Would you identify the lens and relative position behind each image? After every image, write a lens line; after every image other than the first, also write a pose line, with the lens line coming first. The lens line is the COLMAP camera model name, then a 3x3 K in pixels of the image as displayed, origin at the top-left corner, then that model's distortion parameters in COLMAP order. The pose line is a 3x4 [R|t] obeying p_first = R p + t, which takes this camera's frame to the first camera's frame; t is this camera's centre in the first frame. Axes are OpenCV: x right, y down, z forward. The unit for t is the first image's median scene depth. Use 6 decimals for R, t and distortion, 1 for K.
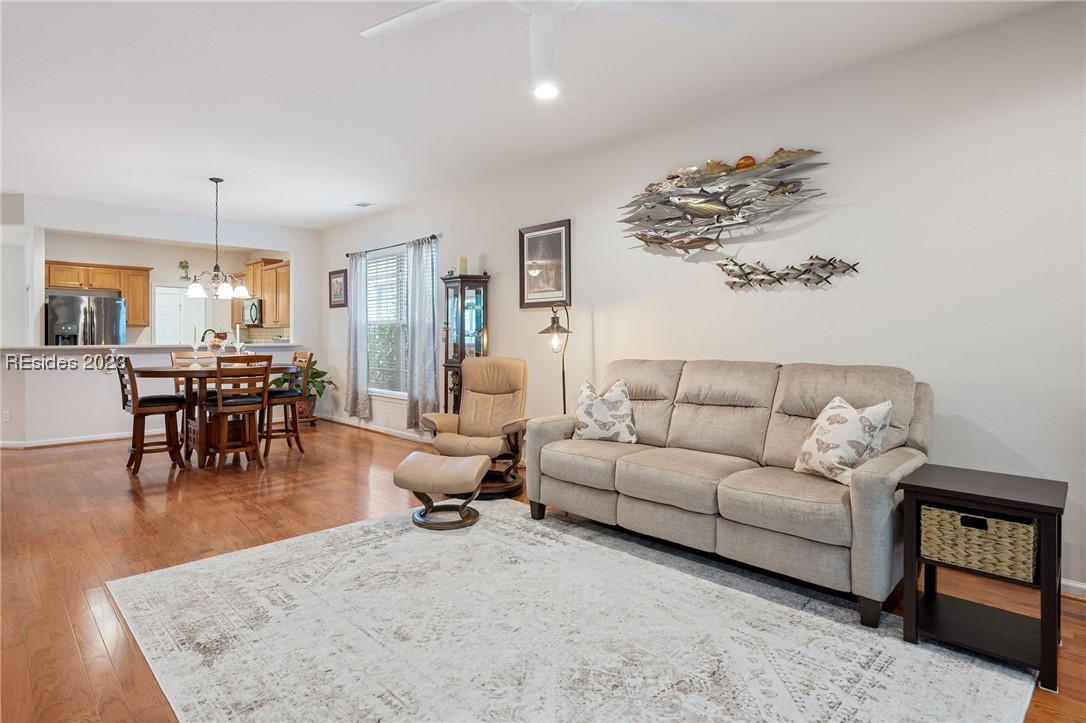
lens RADIAL K [[564.2, 0, 491.3], [0, 564.2, 338.1], [0, 0, 1]] dist [0.002664, -0.000058]
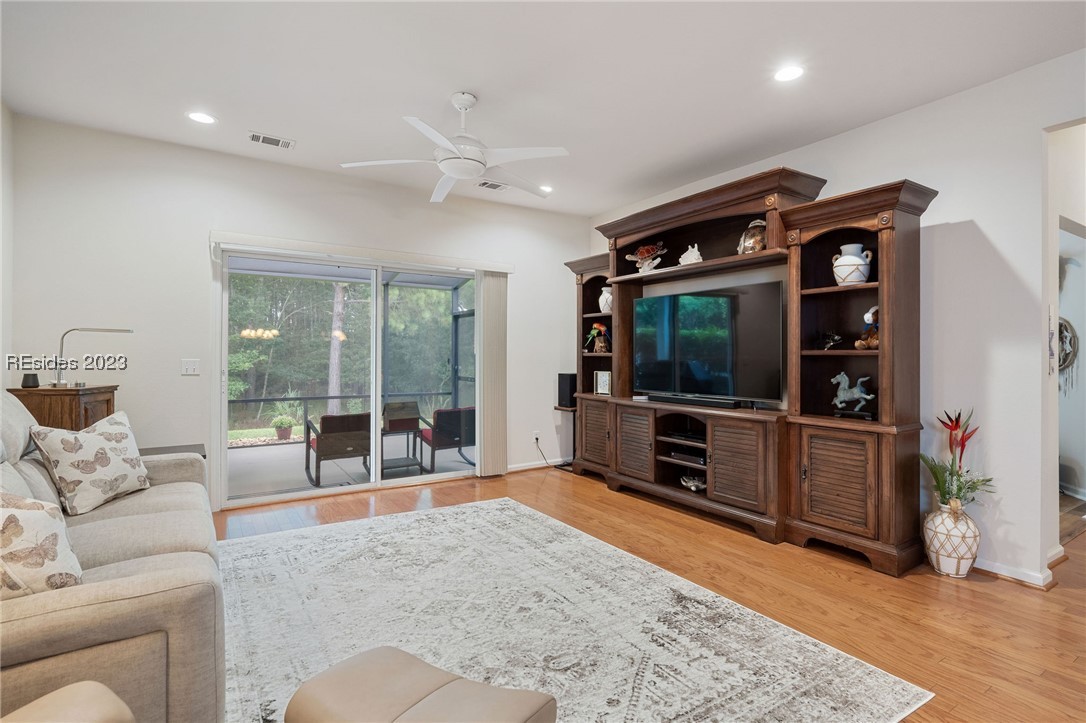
lens RADIAL K [[526.5, 0, 539.4], [0, 526.5, 354.2], [0, 0, 1]] dist [-0.000060, 0.000187]
pose [[-0.986955, -0.003373, 0.160962, -0.211330], [-0.003157, 0.999994, 0.001603, -0.007320], [-0.160967, 0.001074, -0.986959, 1.312481]]
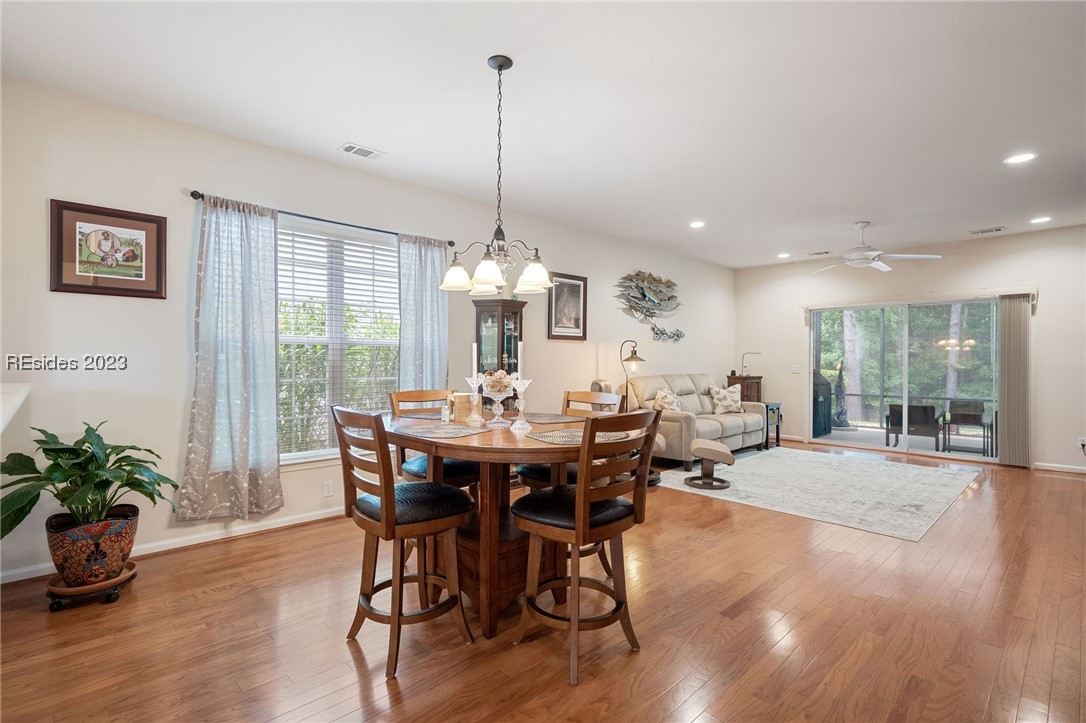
lens RADIAL K [[526.5, 0, 555.0], [0, 526.5, 359.8], [0, 0, 1]] dist [-0.000060, 0.000187]
pose [[-0.038184, 0.001480, 0.999270, -1.461357], [-0.002195, 0.999996, -0.001565, -0.011586], [-0.999268, -0.002253, -0.038181, 1.451572]]
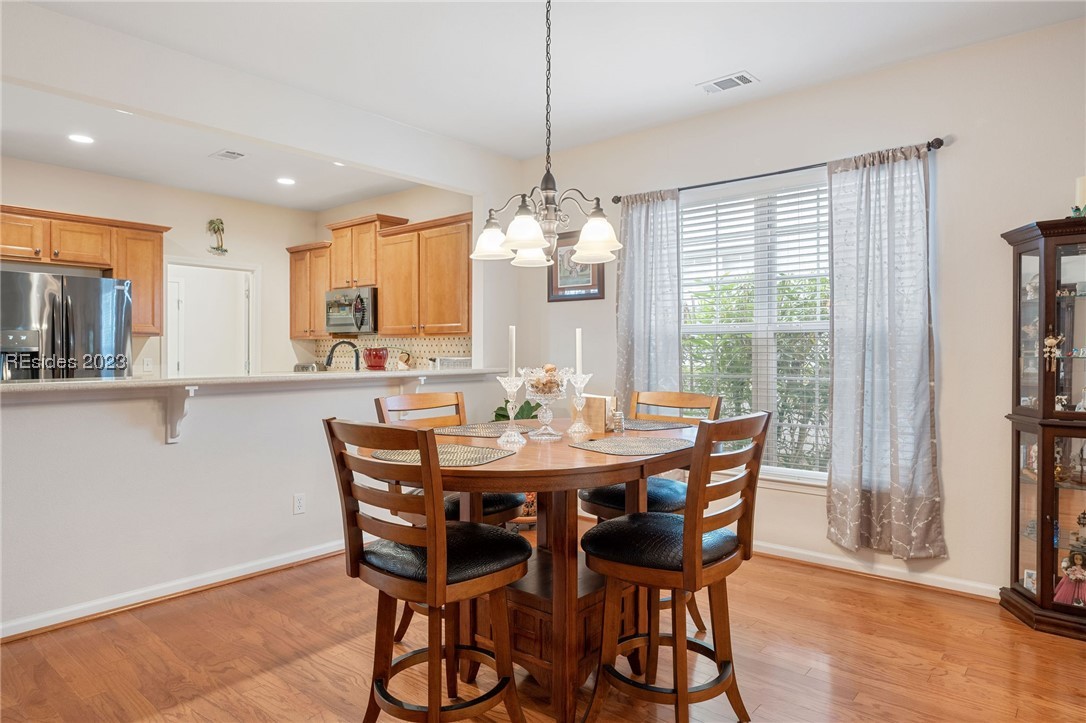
lens RADIAL K [[650.0, 0, 537.5], [0, 650.0, 361.2], [0, 0, 1]] dist [-0.001374, -0.001462]
pose [[0.991767, -0.001309, 0.128050, -0.824815], [-0.000460, 0.999905, 0.013786, -0.011307], [-0.128056, -0.013731, 0.991672, 0.839943]]
